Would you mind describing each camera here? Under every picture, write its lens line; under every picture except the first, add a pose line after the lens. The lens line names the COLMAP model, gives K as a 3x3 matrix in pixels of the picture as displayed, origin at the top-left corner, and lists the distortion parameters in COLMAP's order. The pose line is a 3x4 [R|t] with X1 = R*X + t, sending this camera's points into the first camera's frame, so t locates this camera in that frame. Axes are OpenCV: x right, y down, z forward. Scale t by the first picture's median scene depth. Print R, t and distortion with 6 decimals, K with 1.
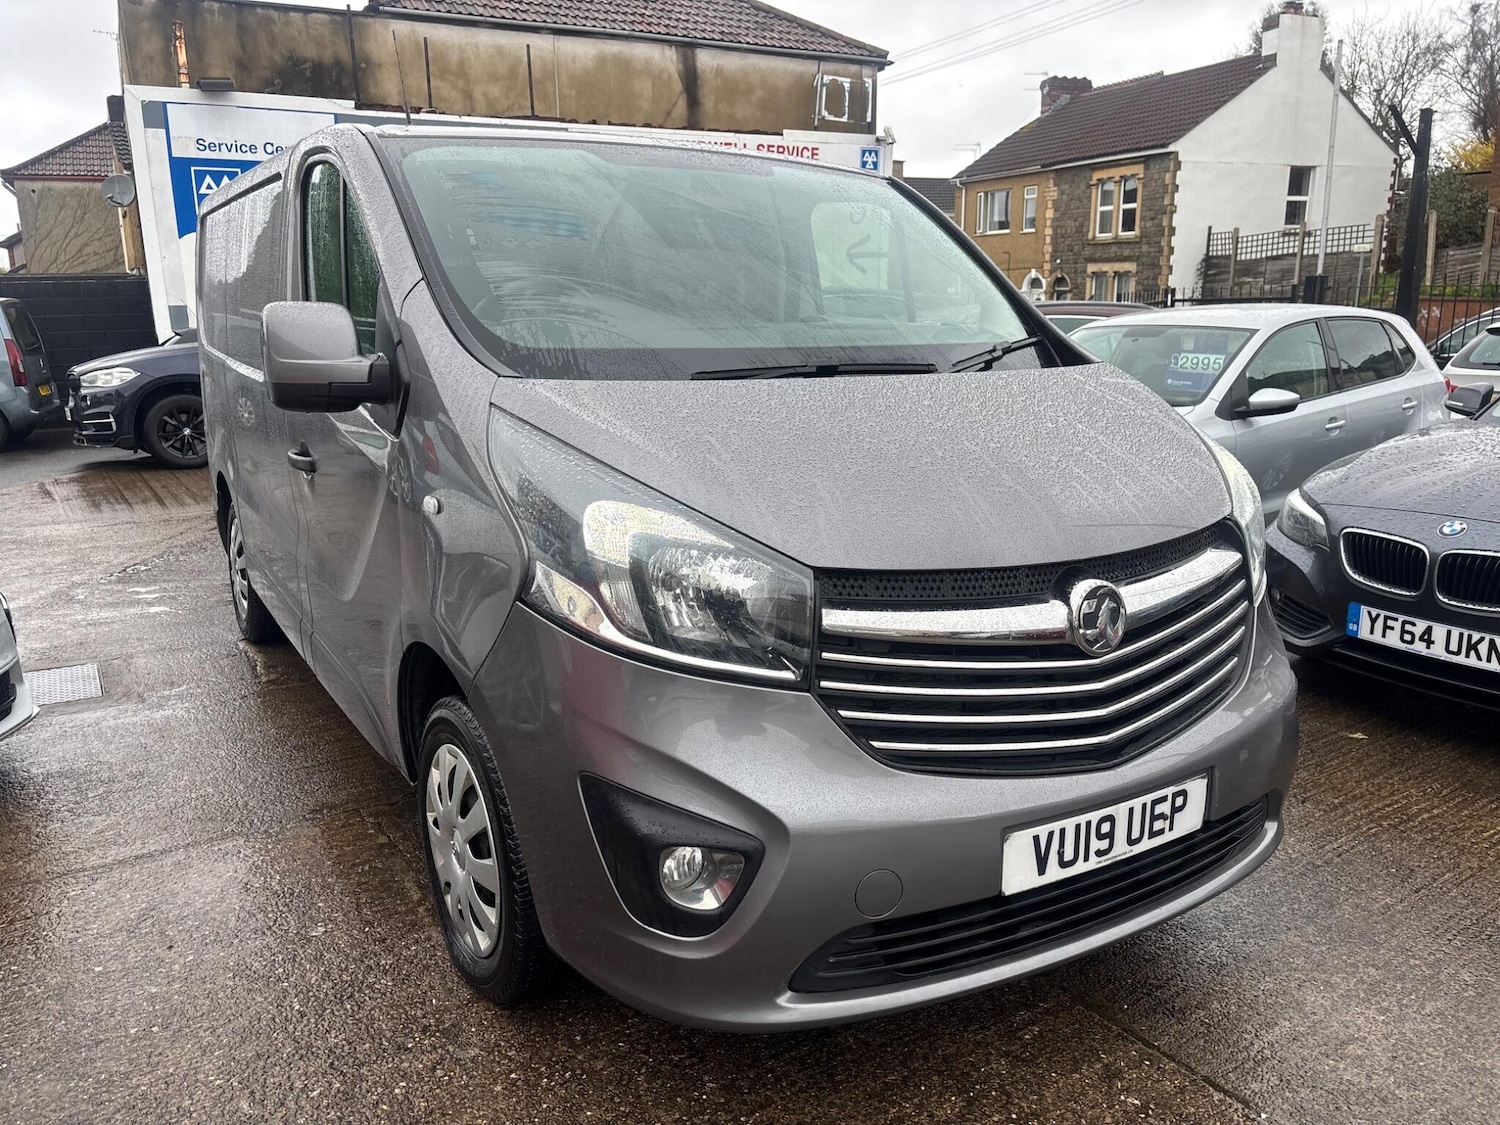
lens RADIAL K [[1132.7, 0, 742.8], [0, 1132.7, 564.6], [0, 0, 1]] dist [0.067042, -0.079450]
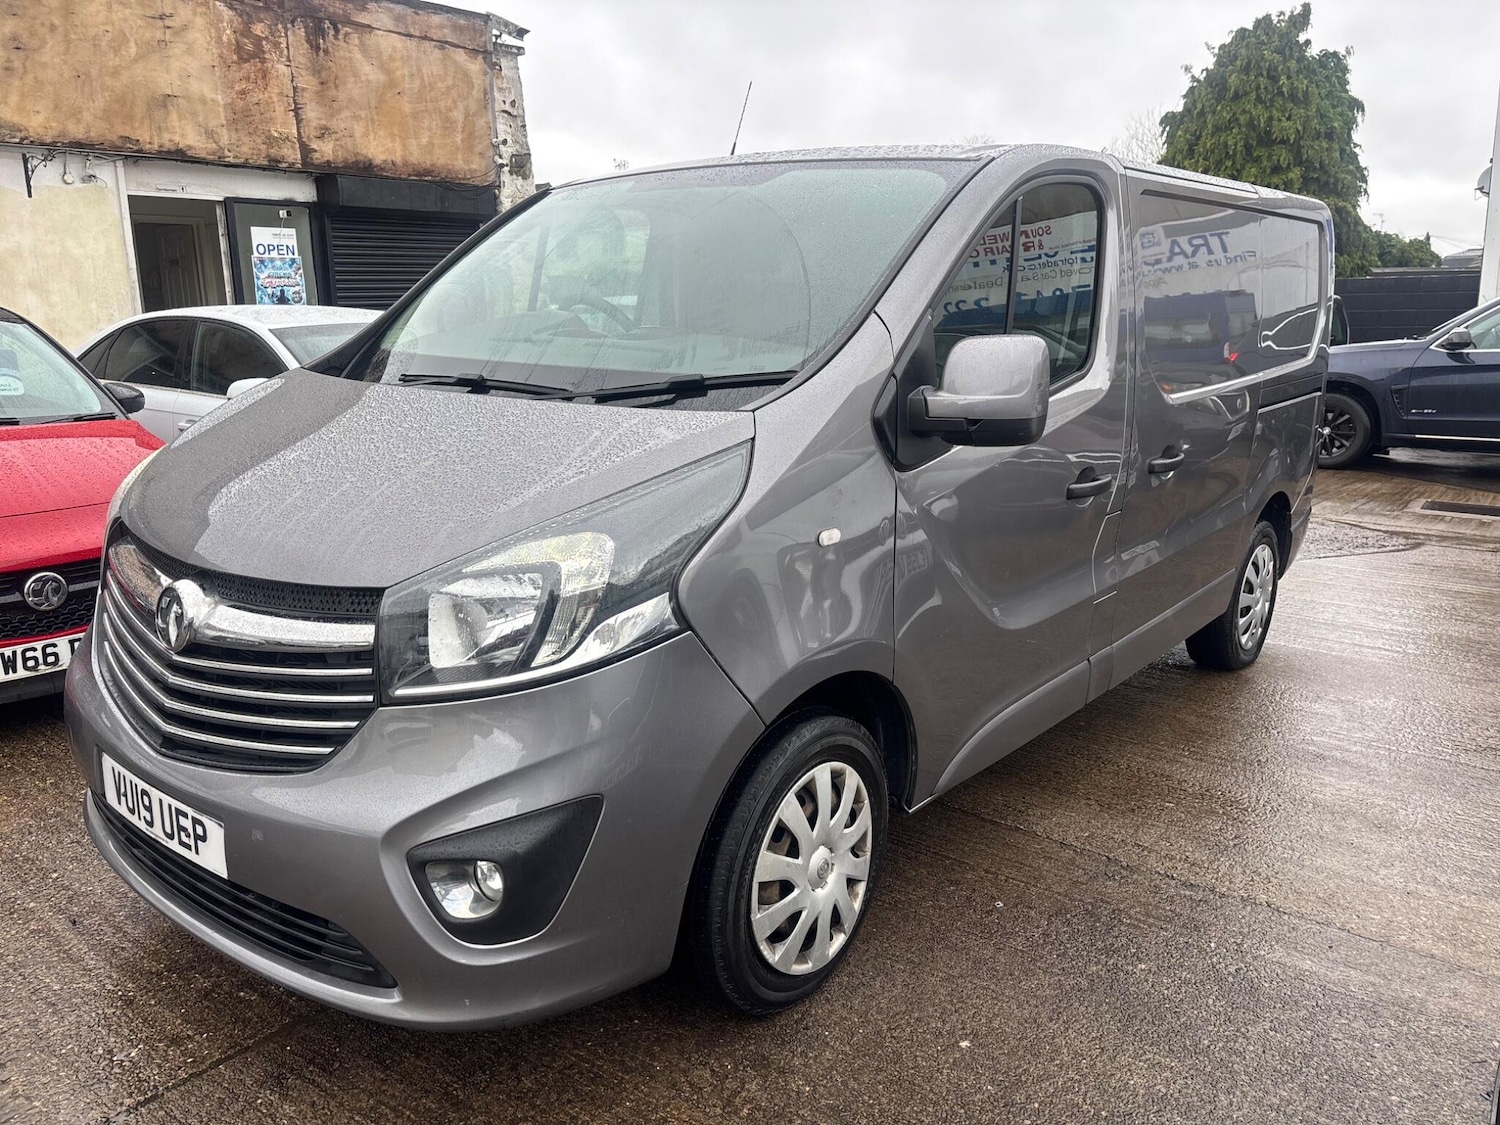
lens RADIAL K [[1132.7, 0, 759.1], [0, 1132.7, 552.1], [0, 0, 1]] dist [0.067042, -0.079450]
pose [[0.328433, 0.210342, -0.920808, 0.804189], [-0.212171, 0.966403, 0.145080, -0.156749], [0.920389, 0.147720, 0.362027, 0.599613]]
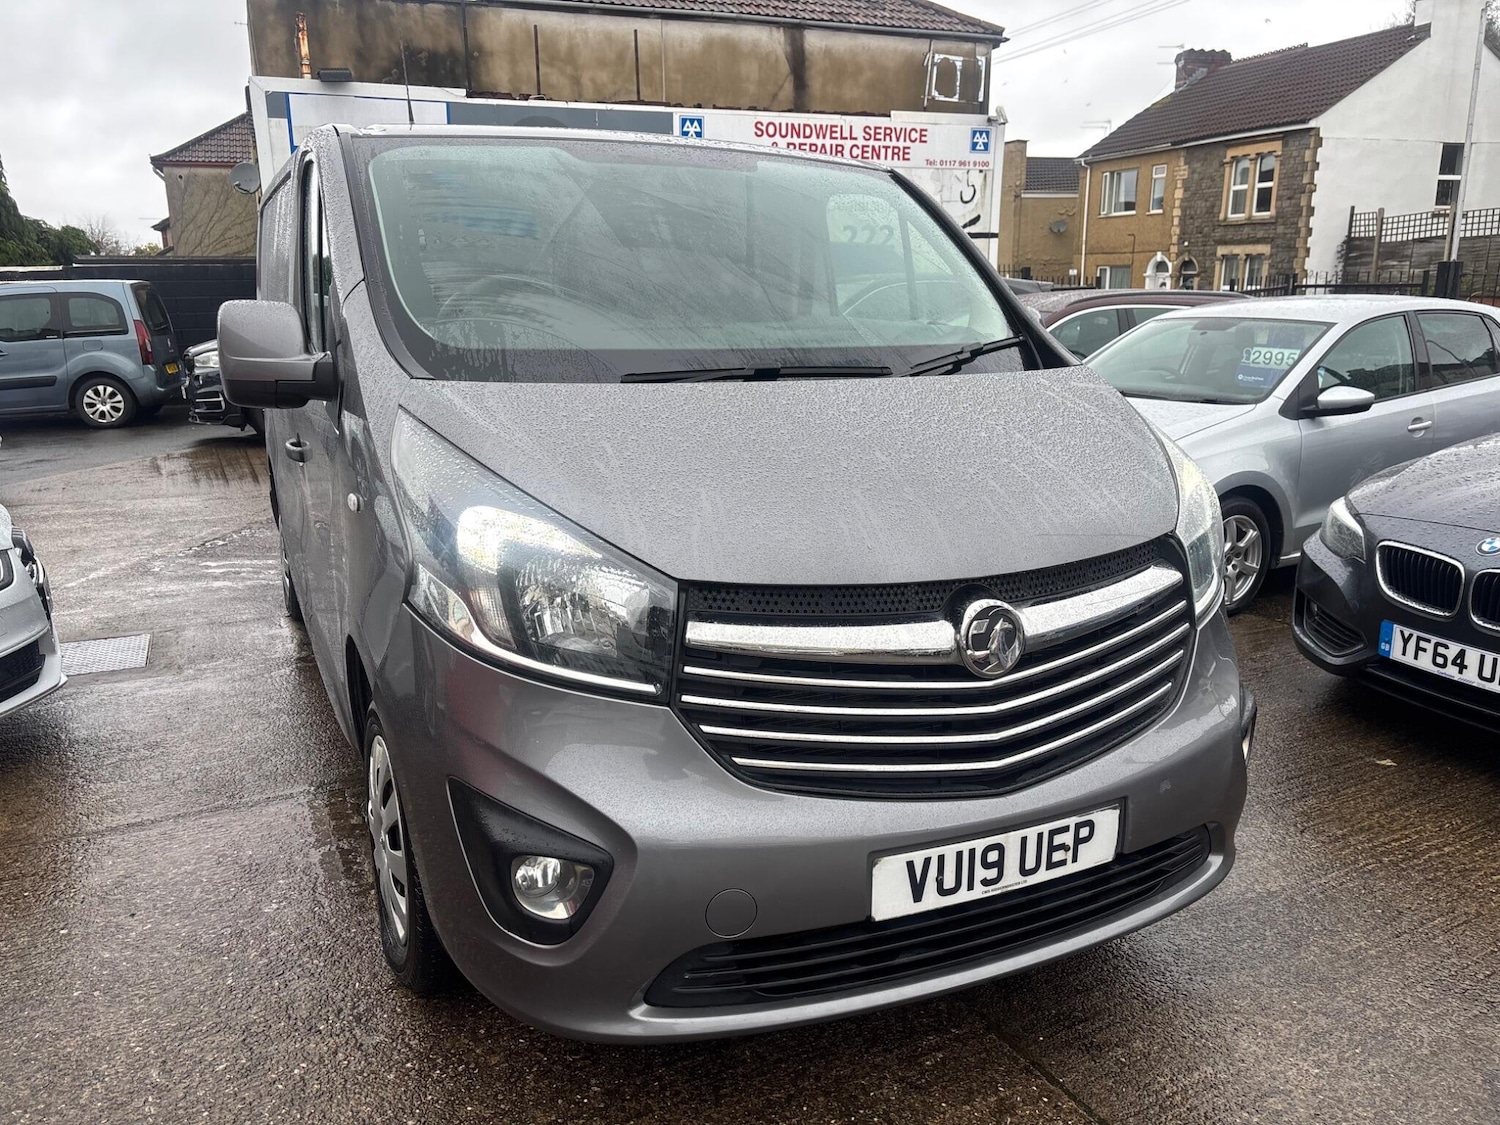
lens RADIAL K [[1132.7, 0, 741.3], [0, 1132.7, 561.8], [0, 0, 1]] dist [0.067042, -0.079450]
pose [[0.994071, 0.029379, -0.104684, 0.108066], [-0.028023, 0.999504, 0.014401, -0.014300], [0.105055, -0.011382, 0.994401, 0.011638]]
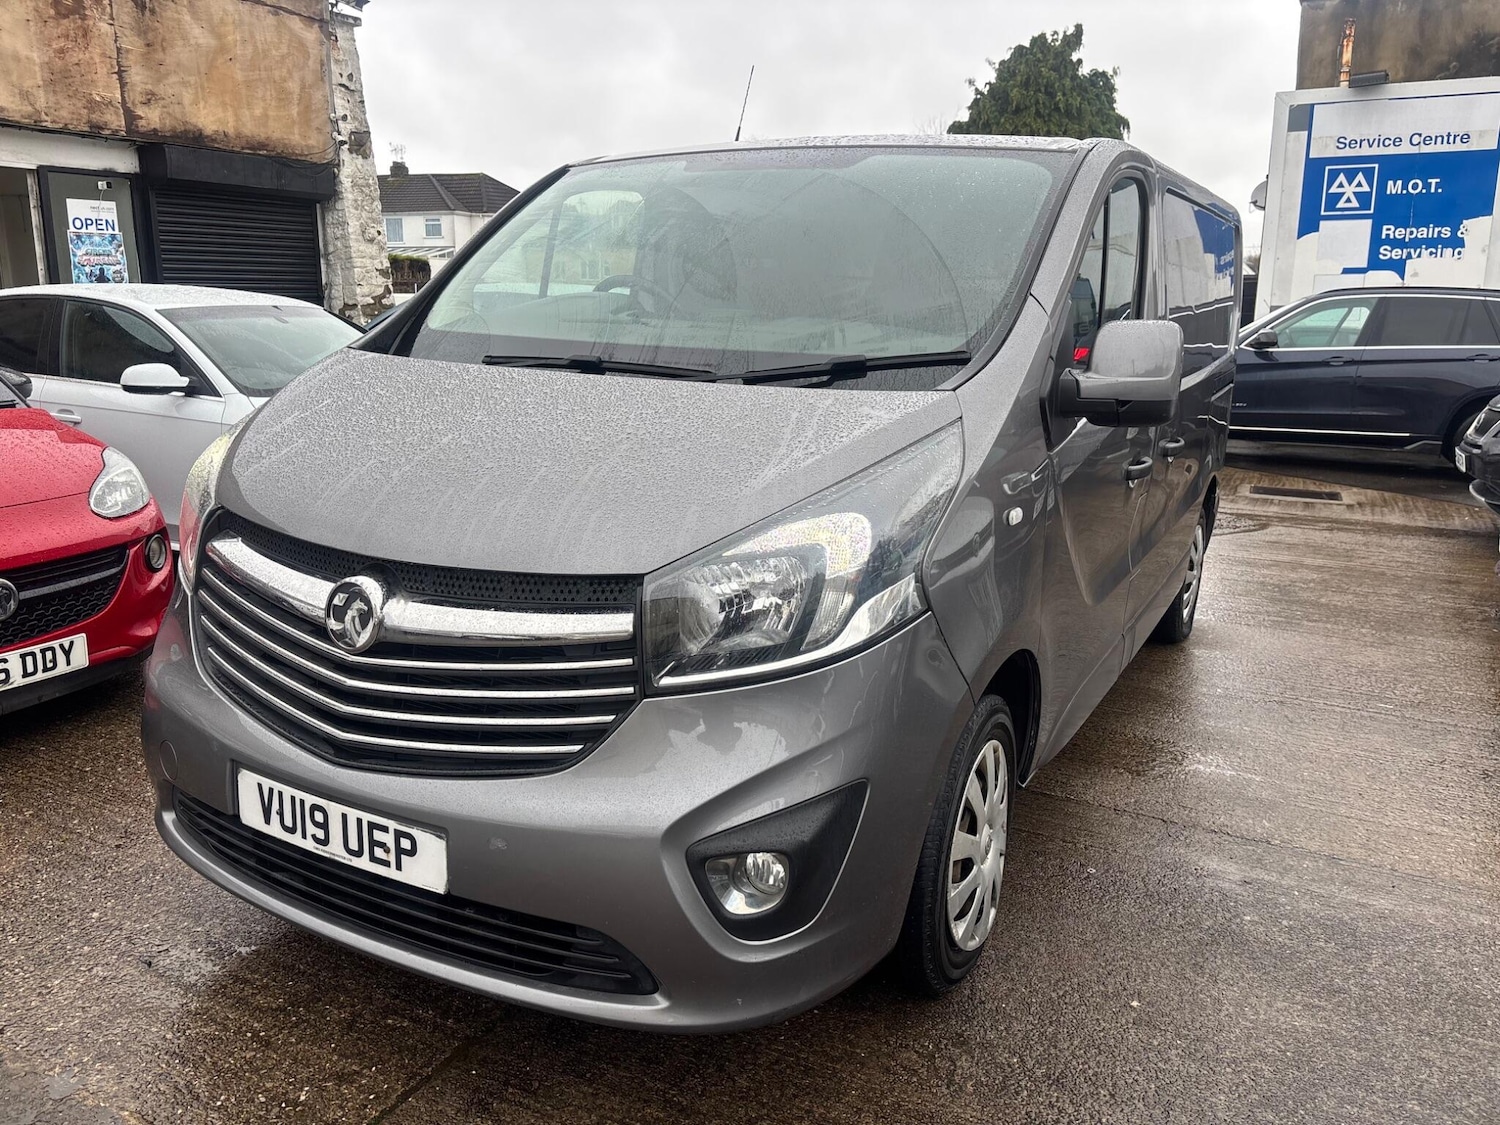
lens RADIAL K [[1132.7, 0, 745.2], [0, 1132.7, 550.8], [0, 0, 1]] dist [0.067042, -0.079450]
pose [[0.492788, 0.203906, -0.845921, 0.709905], [-0.214168, 0.970672, 0.109214, -0.102654], [0.843381, 0.127350, 0.522005, 0.411292]]
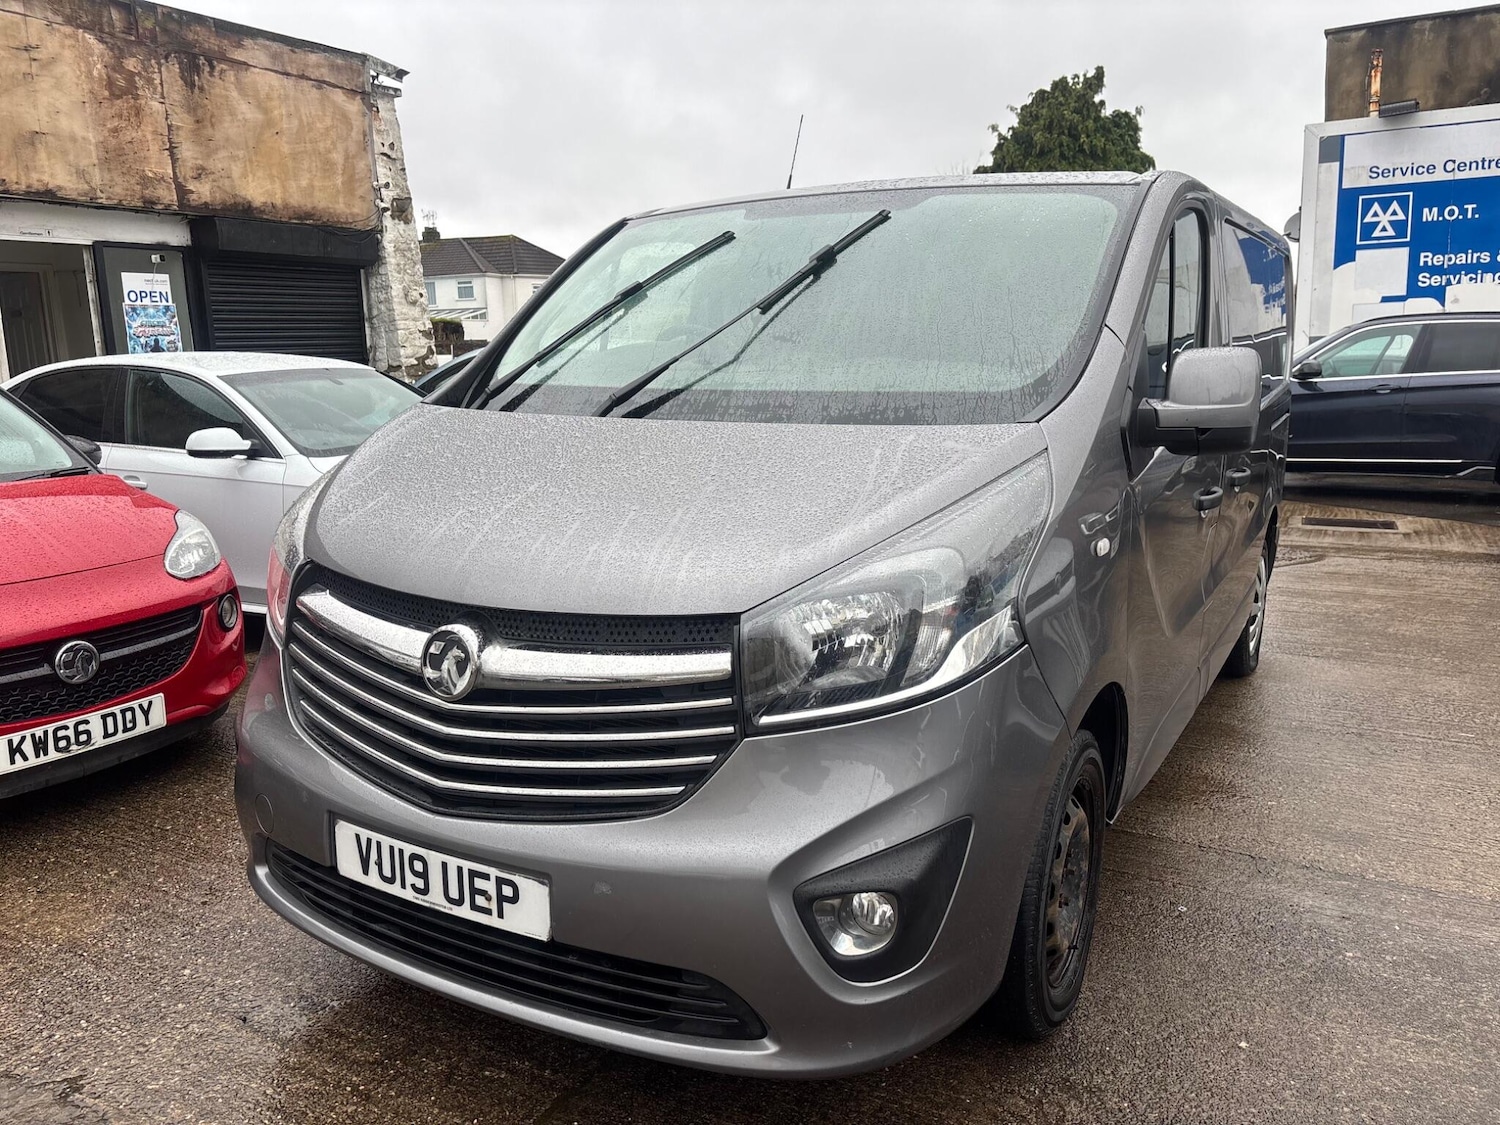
lens RADIAL K [[1132.7, 0, 745.4], [0, 1132.7, 560.7], [0, 0, 1]] dist [0.067042, -0.079450]
pose [[0.473000, 0.160655, -0.866291, 0.697548], [-0.183805, 0.979594, 0.081309, -0.092312], [0.861677, 0.120770, 0.492877, 0.388536]]
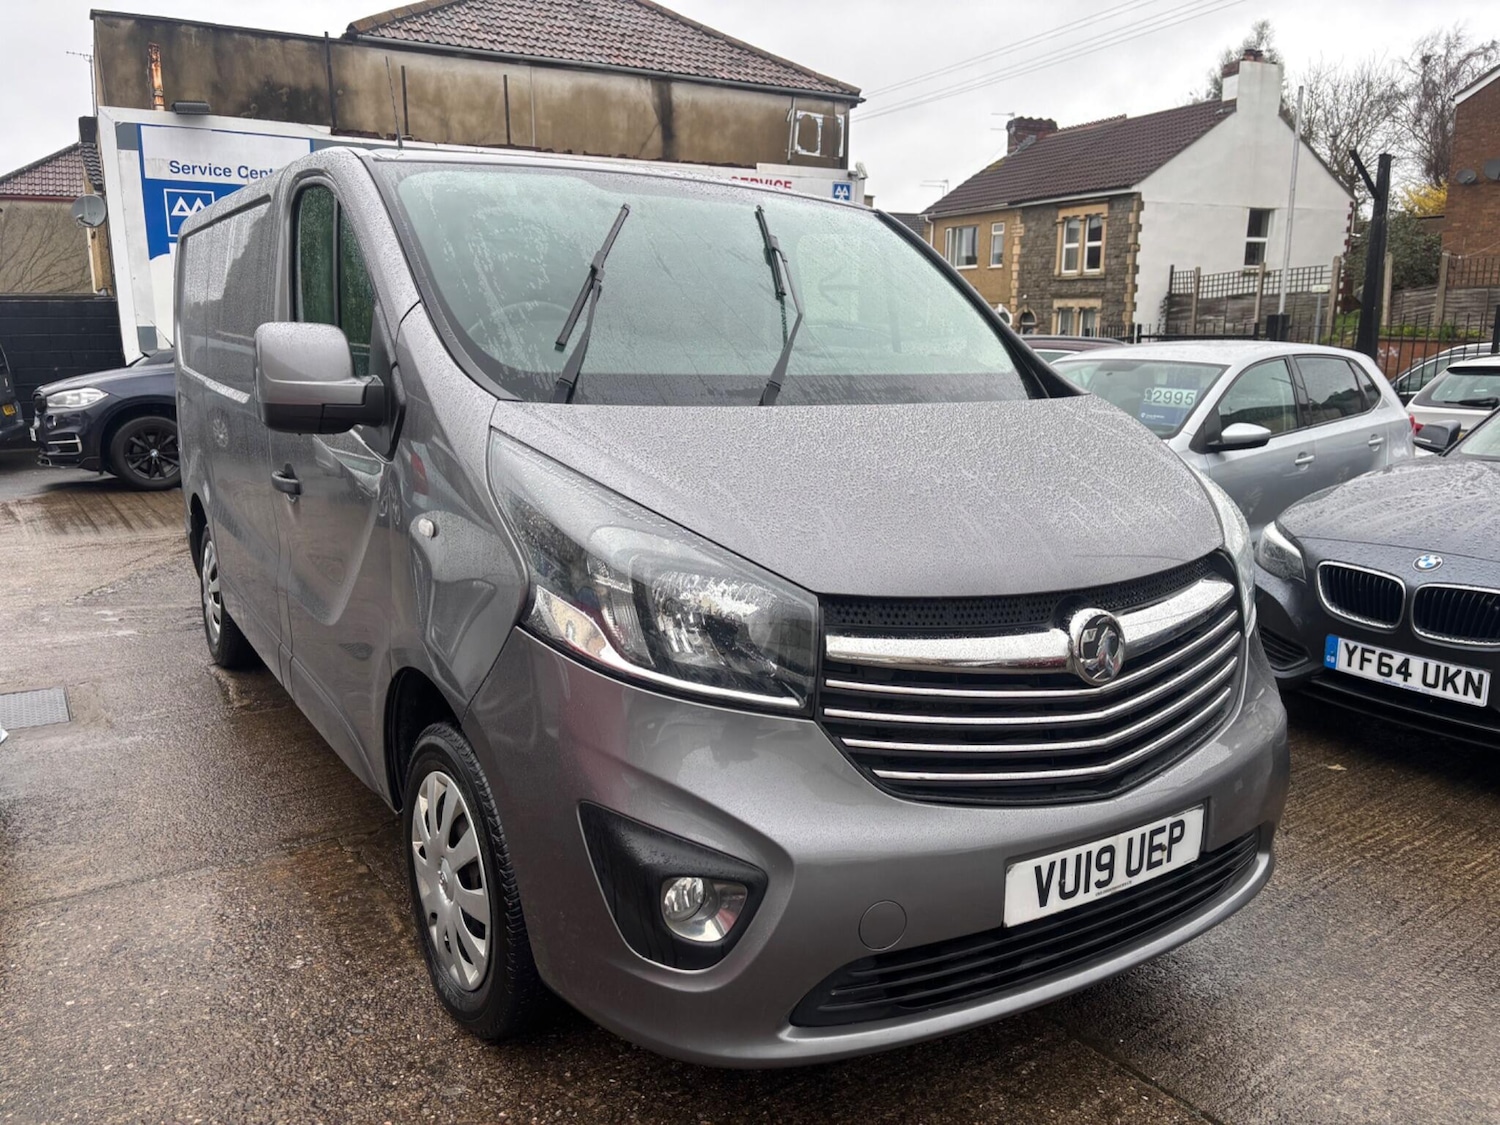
lens RADIAL K [[1132.7, 0, 740.4], [0, 1132.7, 555.3], [0, 0, 1]] dist [0.067042, -0.079450]
pose [[0.999590, 0.009445, 0.027043, -0.016411], [-0.008553, 0.999422, -0.032912, 0.000902], [-0.027338, 0.032668, 0.999092, 0.002353]]
